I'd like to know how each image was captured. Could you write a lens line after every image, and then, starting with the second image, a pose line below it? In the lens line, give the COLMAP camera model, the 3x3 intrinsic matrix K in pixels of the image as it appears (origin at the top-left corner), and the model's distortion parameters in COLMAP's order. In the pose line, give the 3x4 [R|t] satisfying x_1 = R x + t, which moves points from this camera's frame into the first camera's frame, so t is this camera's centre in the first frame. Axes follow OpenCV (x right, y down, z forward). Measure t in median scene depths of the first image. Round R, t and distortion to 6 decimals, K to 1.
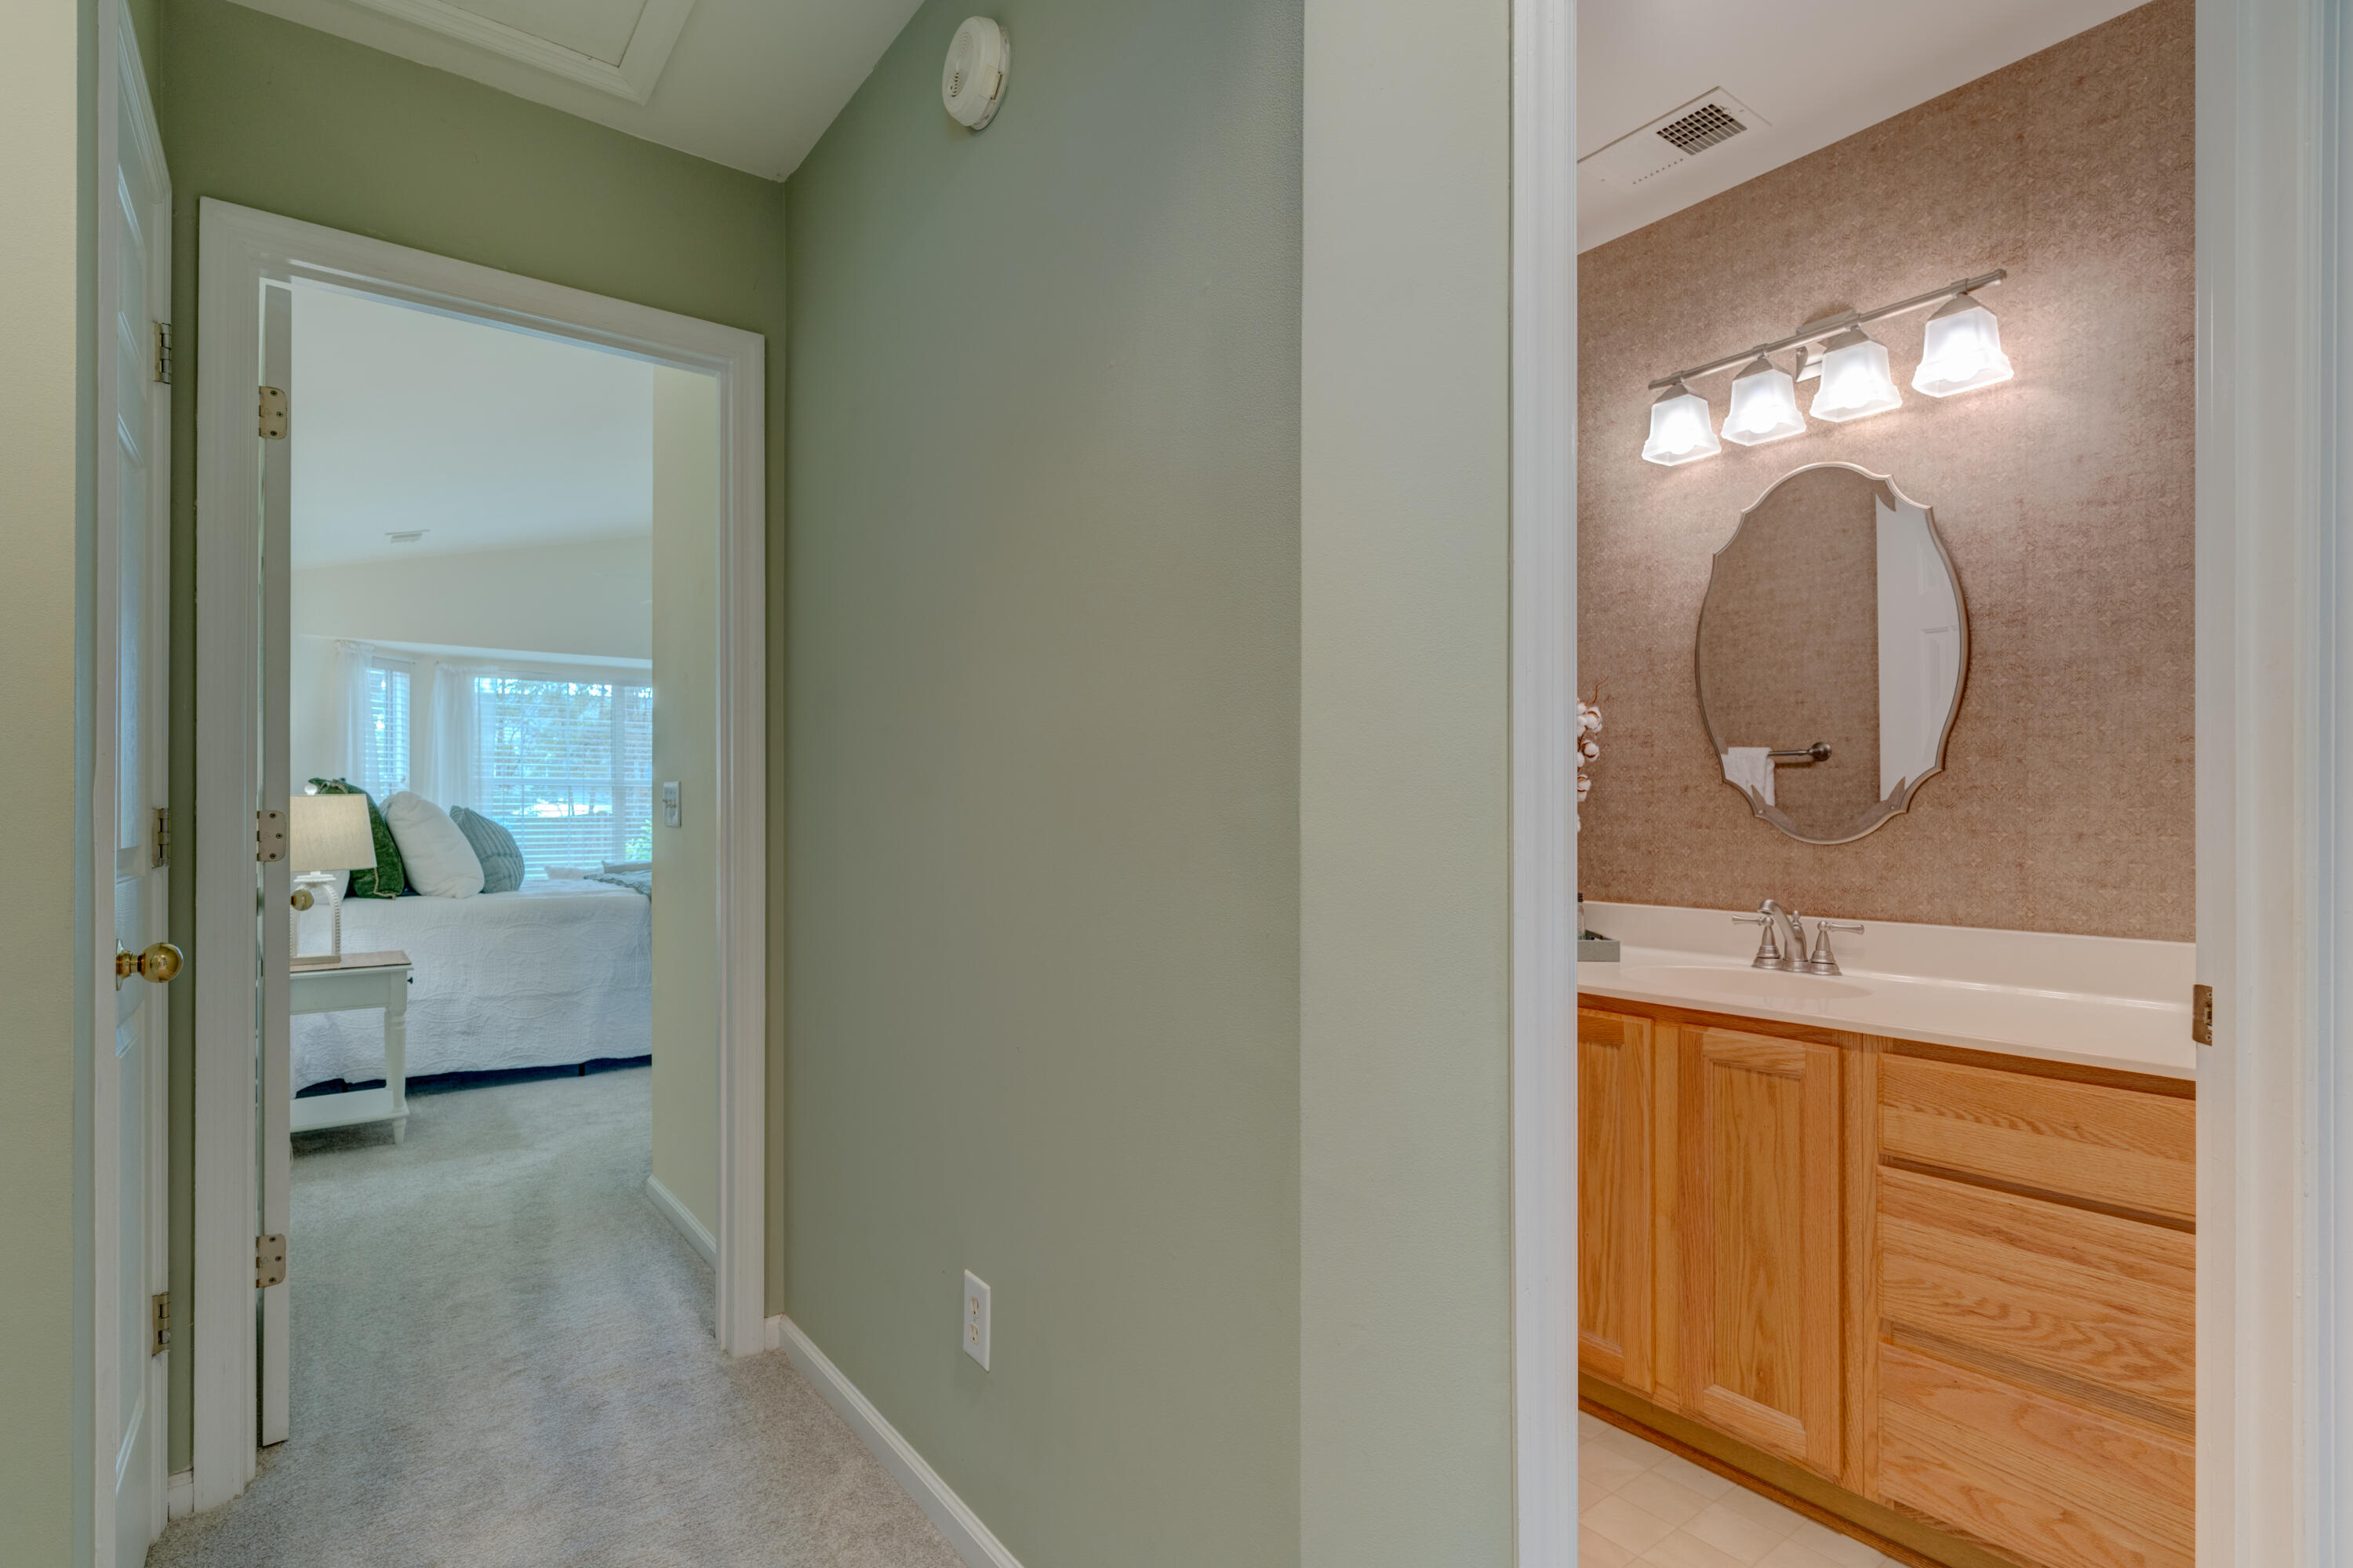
lens RADIAL K [[1129.4, 0, 1159.4], [0, 1129.4, 799.4], [0, 0, 1]] dist [0.002849, -0.001211]
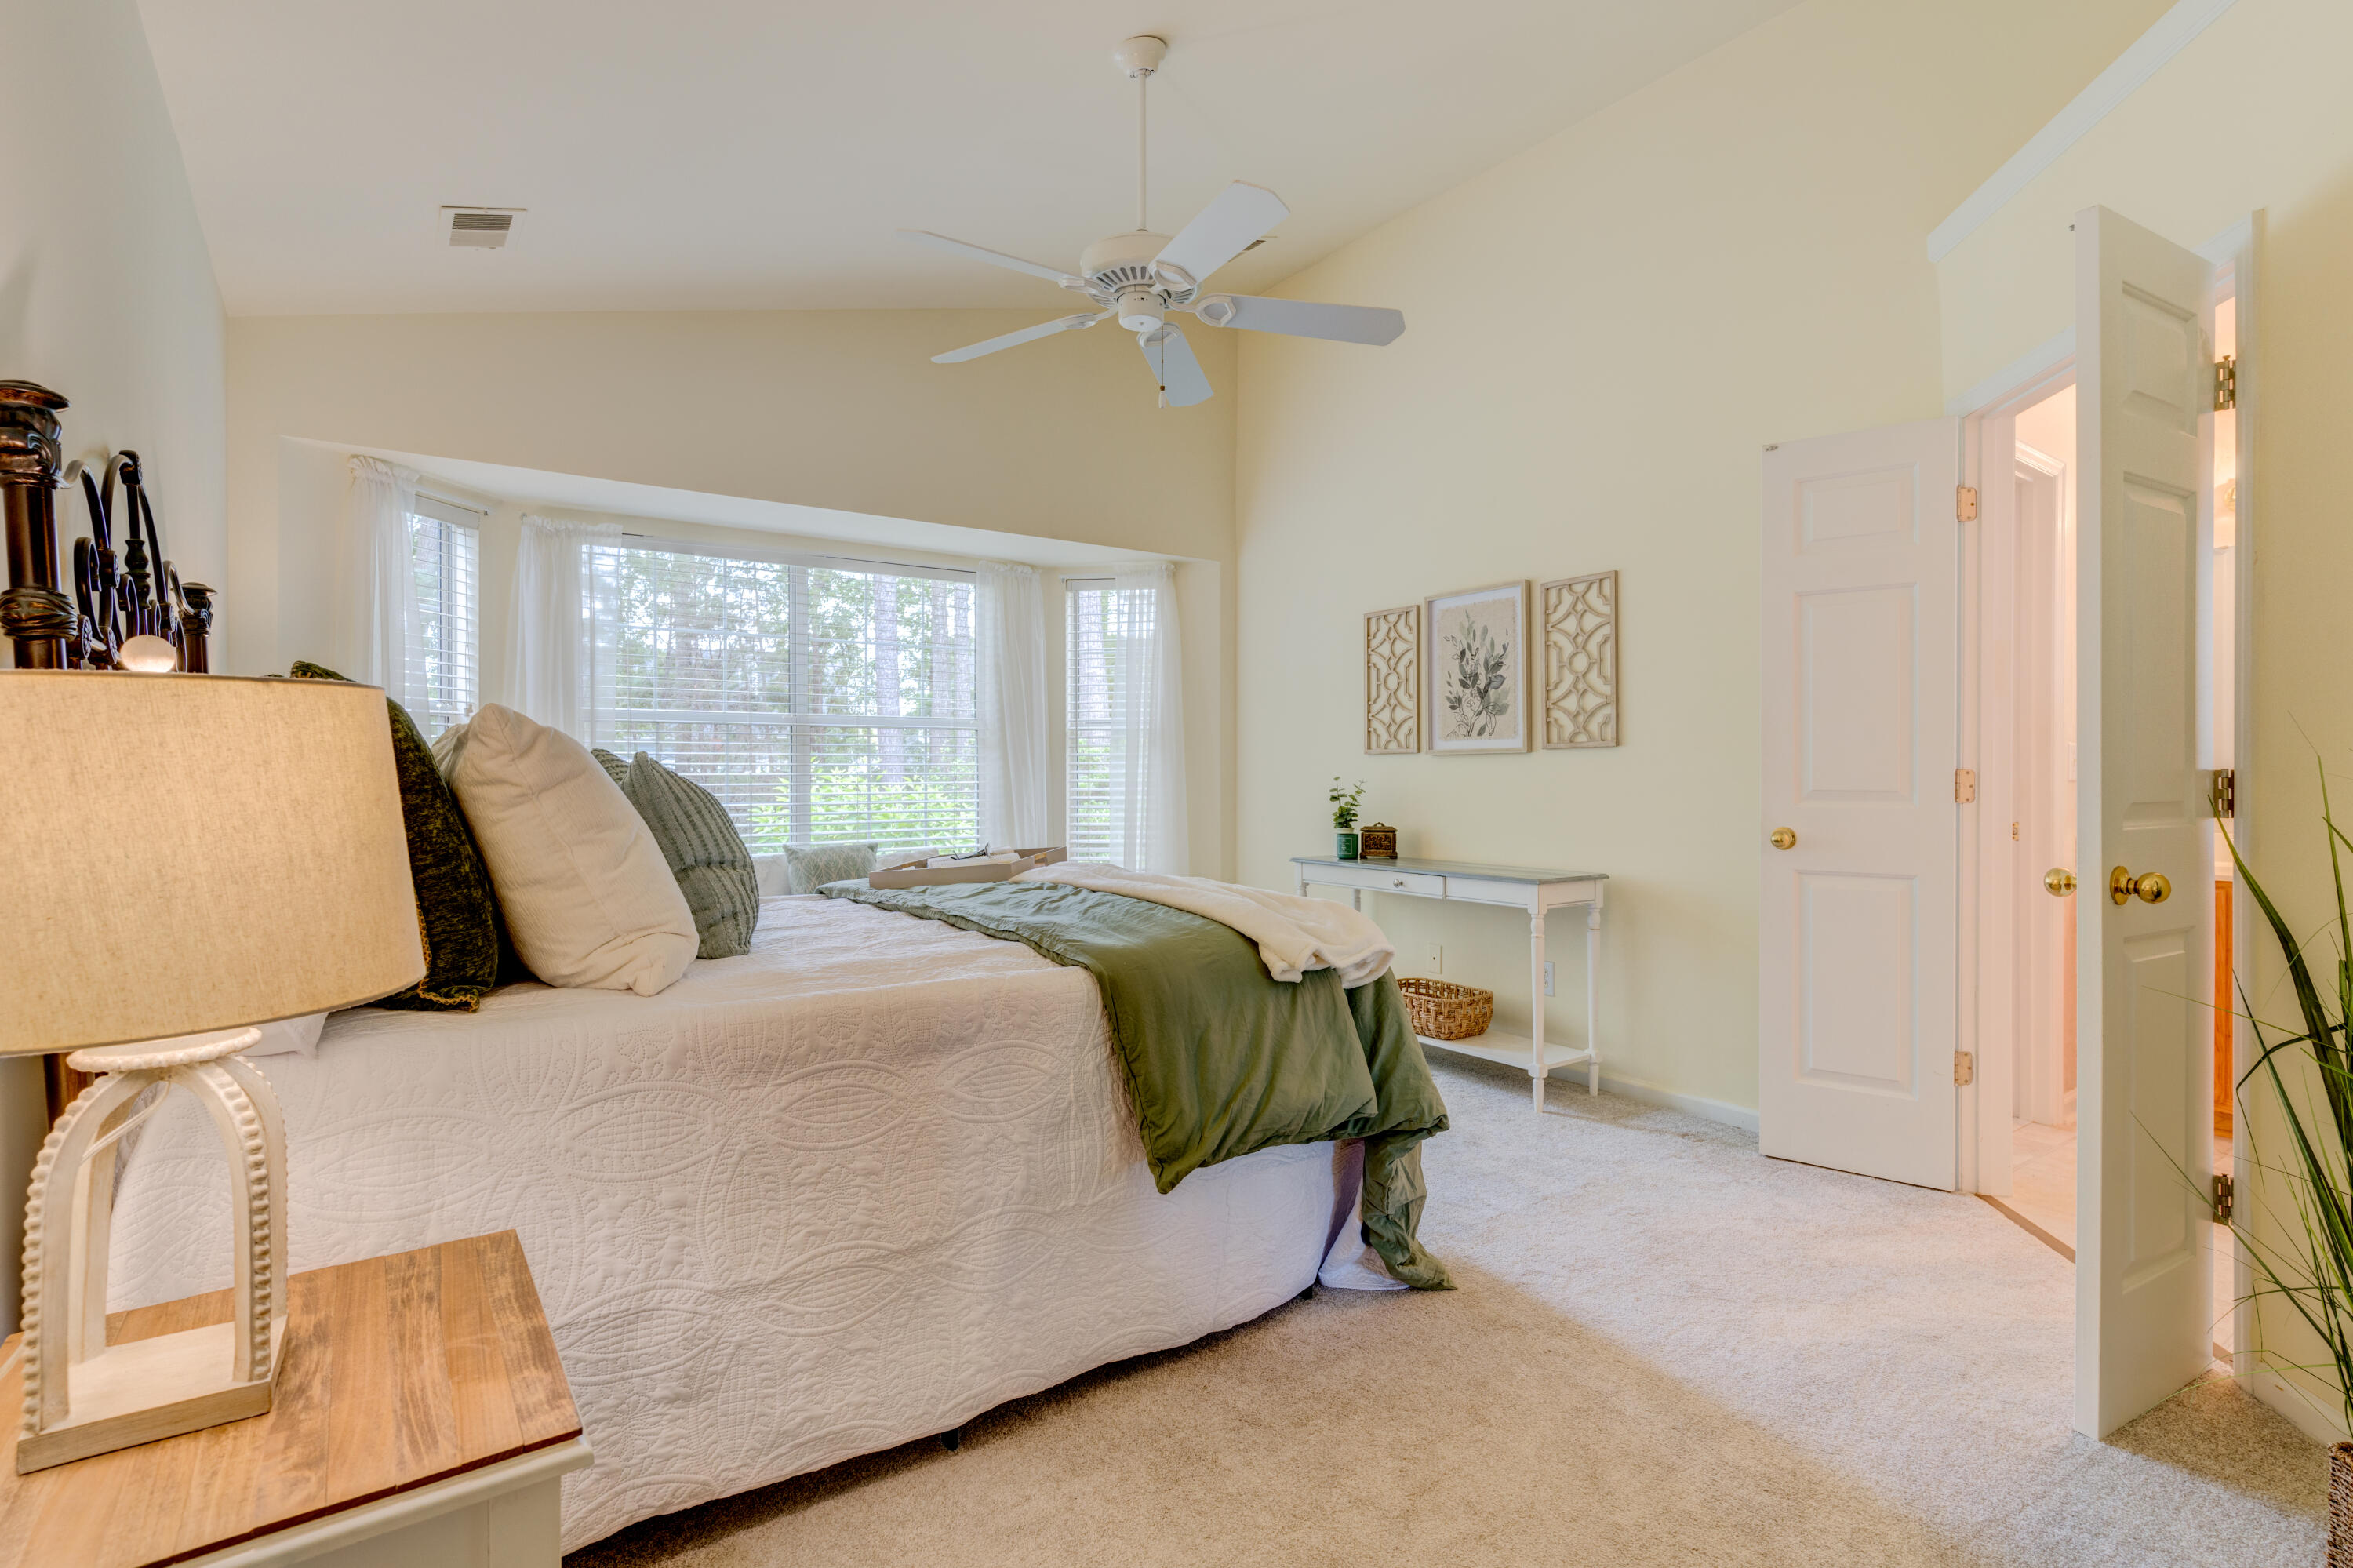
lens RADIAL K [[1129.4, 0, 1185.6], [0, 1129.4, 769.4], [0, 0, 1]] dist [0.002849, -0.001211]
pose [[0.999923, 0.004648, -0.011477, -0.427482], [-0.004563, 0.999962, 0.007490, 0.009530], [0.011511, -0.007437, 0.999906, 0.616220]]
